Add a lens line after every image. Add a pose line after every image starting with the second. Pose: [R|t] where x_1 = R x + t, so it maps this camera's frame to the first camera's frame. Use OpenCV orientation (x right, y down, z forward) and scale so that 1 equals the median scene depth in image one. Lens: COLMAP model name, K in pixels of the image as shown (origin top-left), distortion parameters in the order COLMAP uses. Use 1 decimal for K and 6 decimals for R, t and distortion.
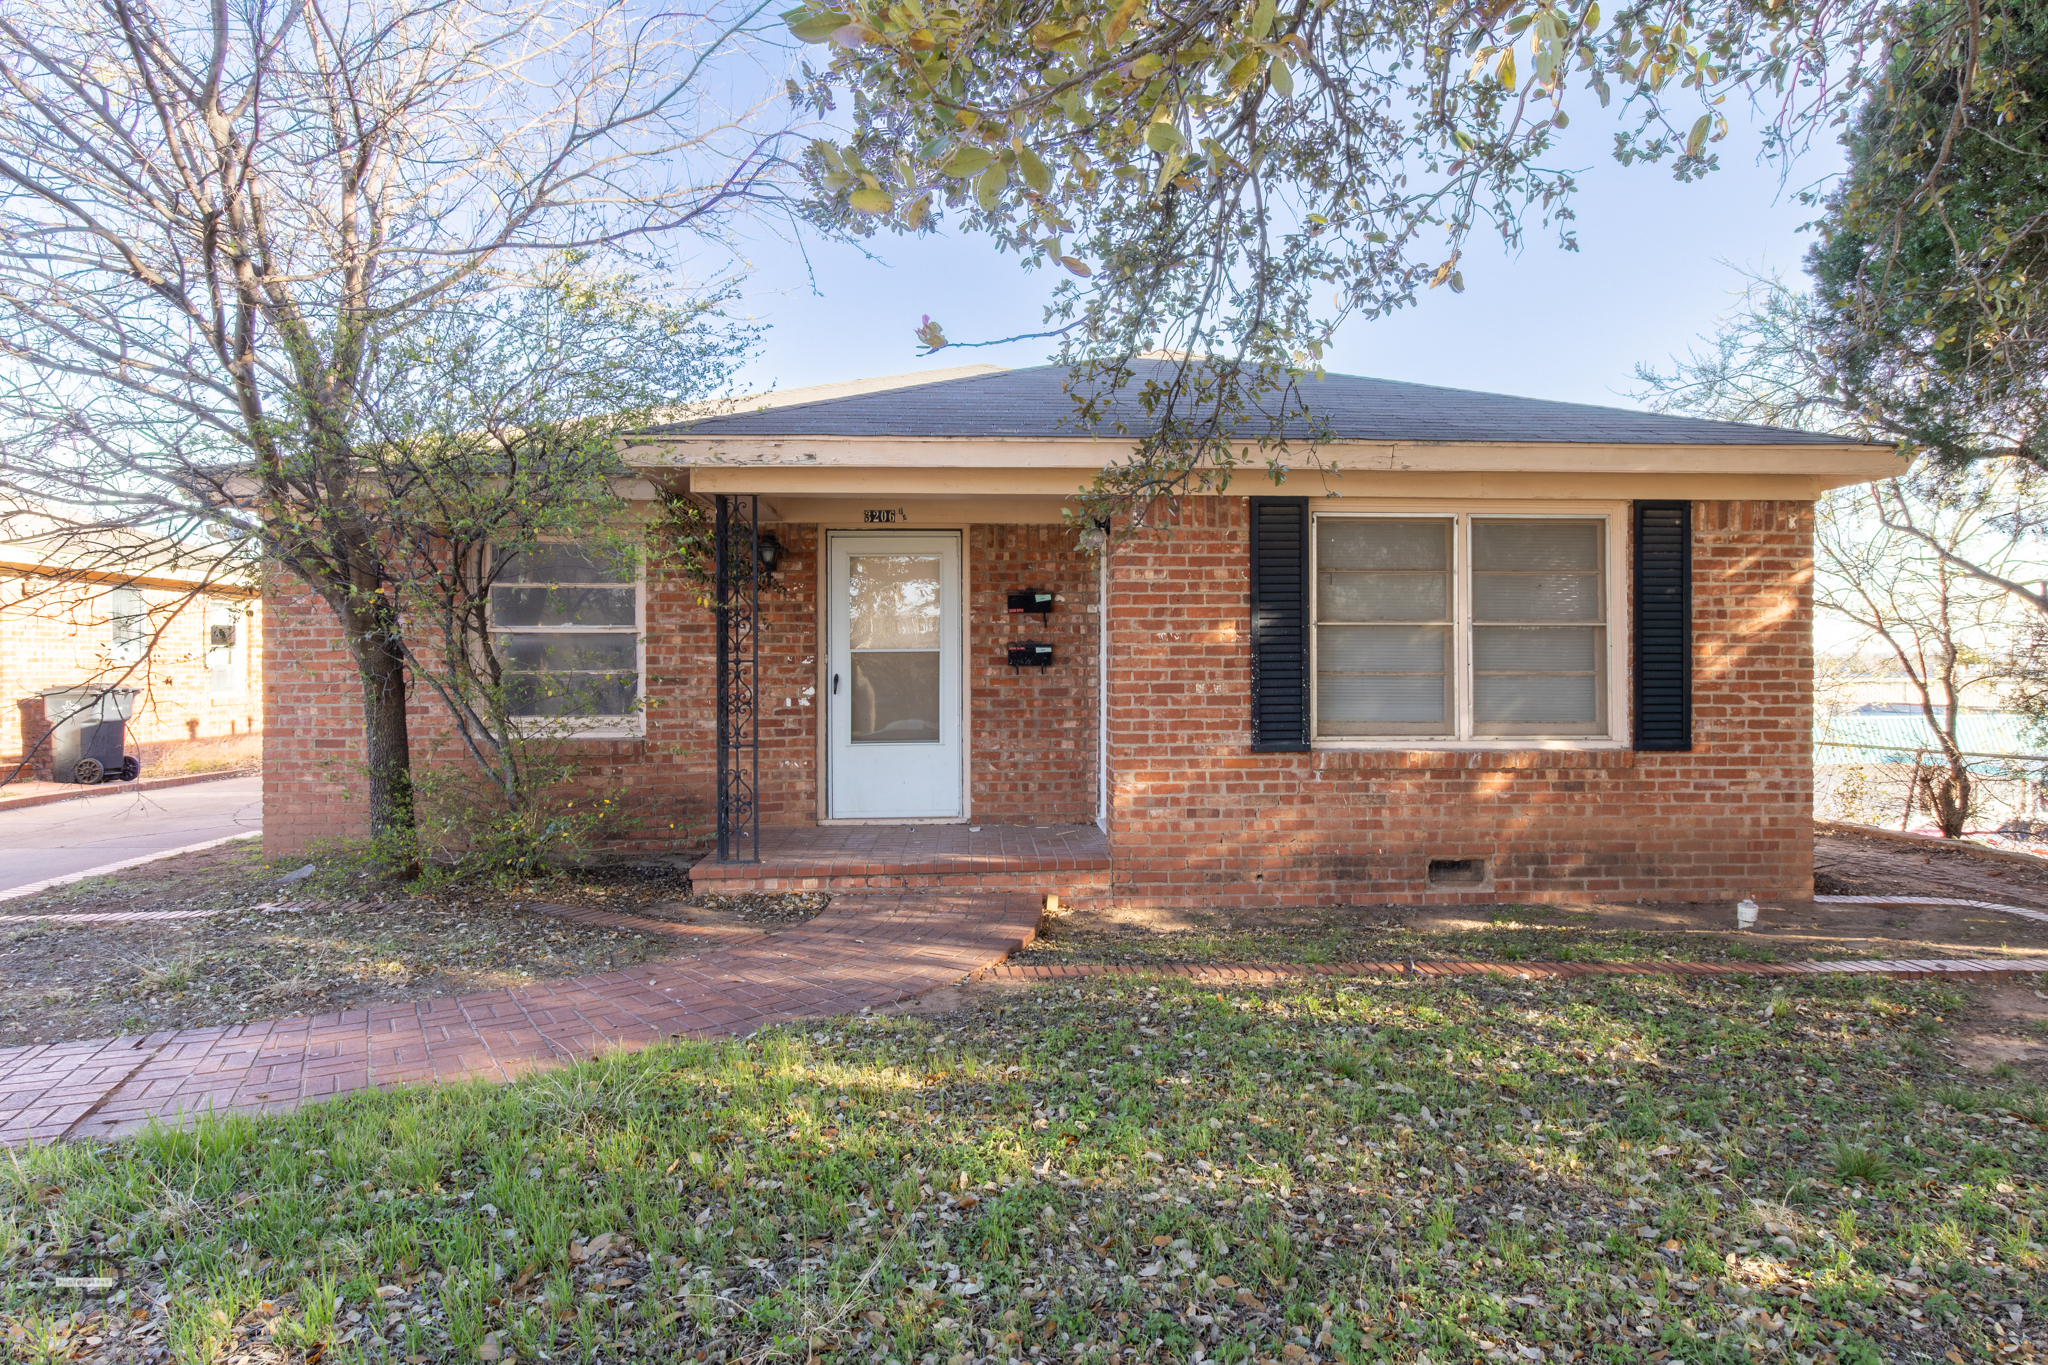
lens RADIAL K [[1243.3, 0, 1023.9], [0, 1243.3, 659.5], [0, 0, 1]] dist [-0.000975, -0.000771]
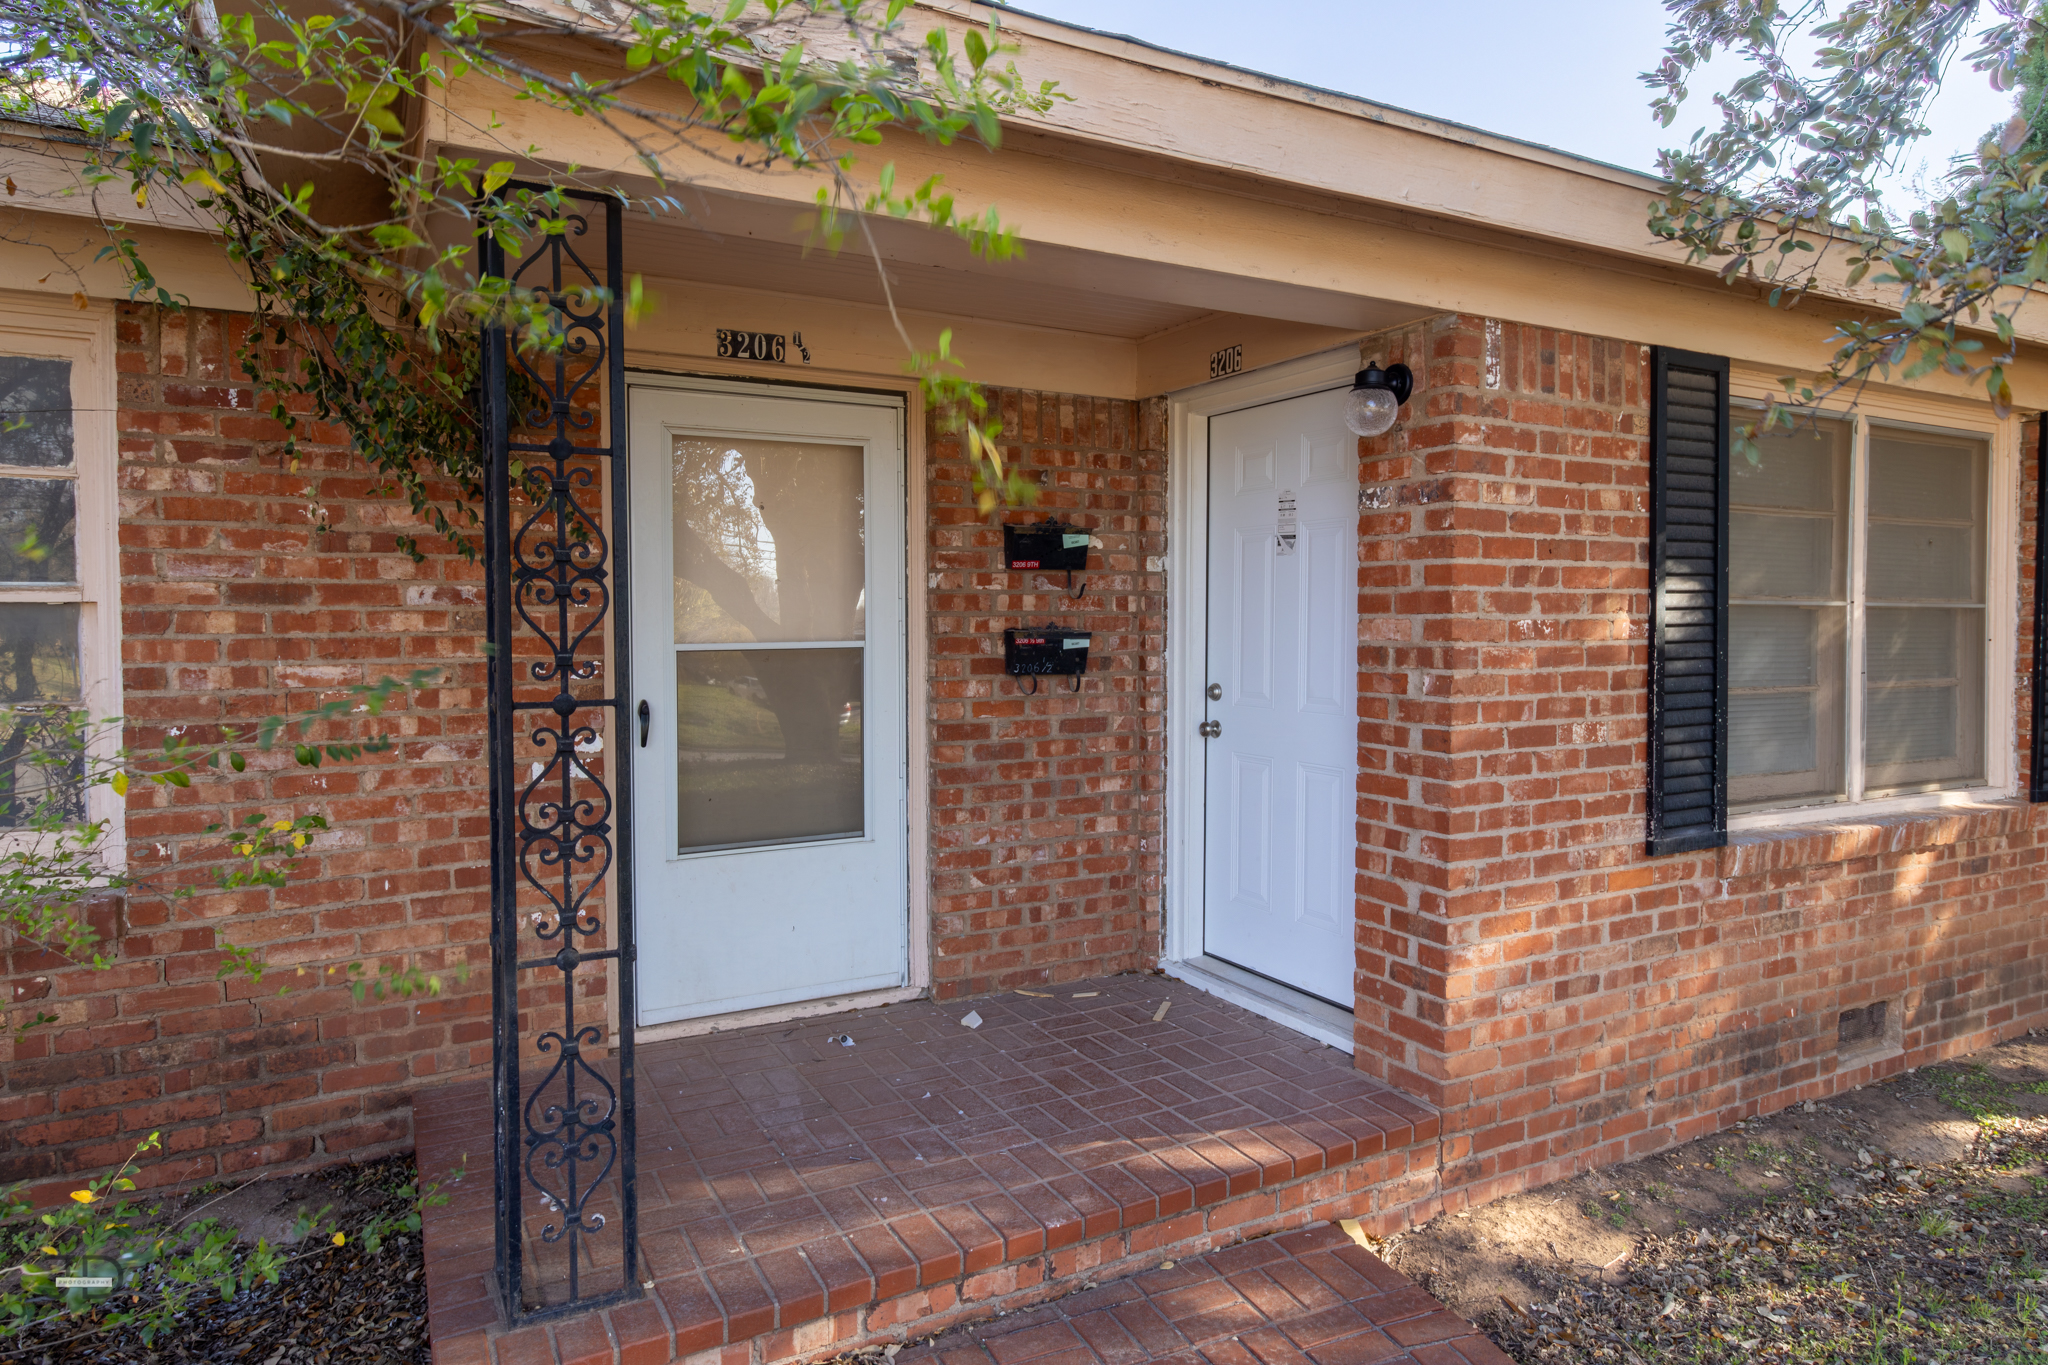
lens RADIAL K [[1243.3, 0, 1023.9], [0, 1243.3, 659.5], [0, 0, 1]] dist [-0.000975, -0.000771]
pose [[0.900997, -0.011920, 0.433661, -0.263299], [-0.002878, 0.999436, 0.033452, -0.021418], [-0.433815, -0.031388, 0.900455, 0.652766]]
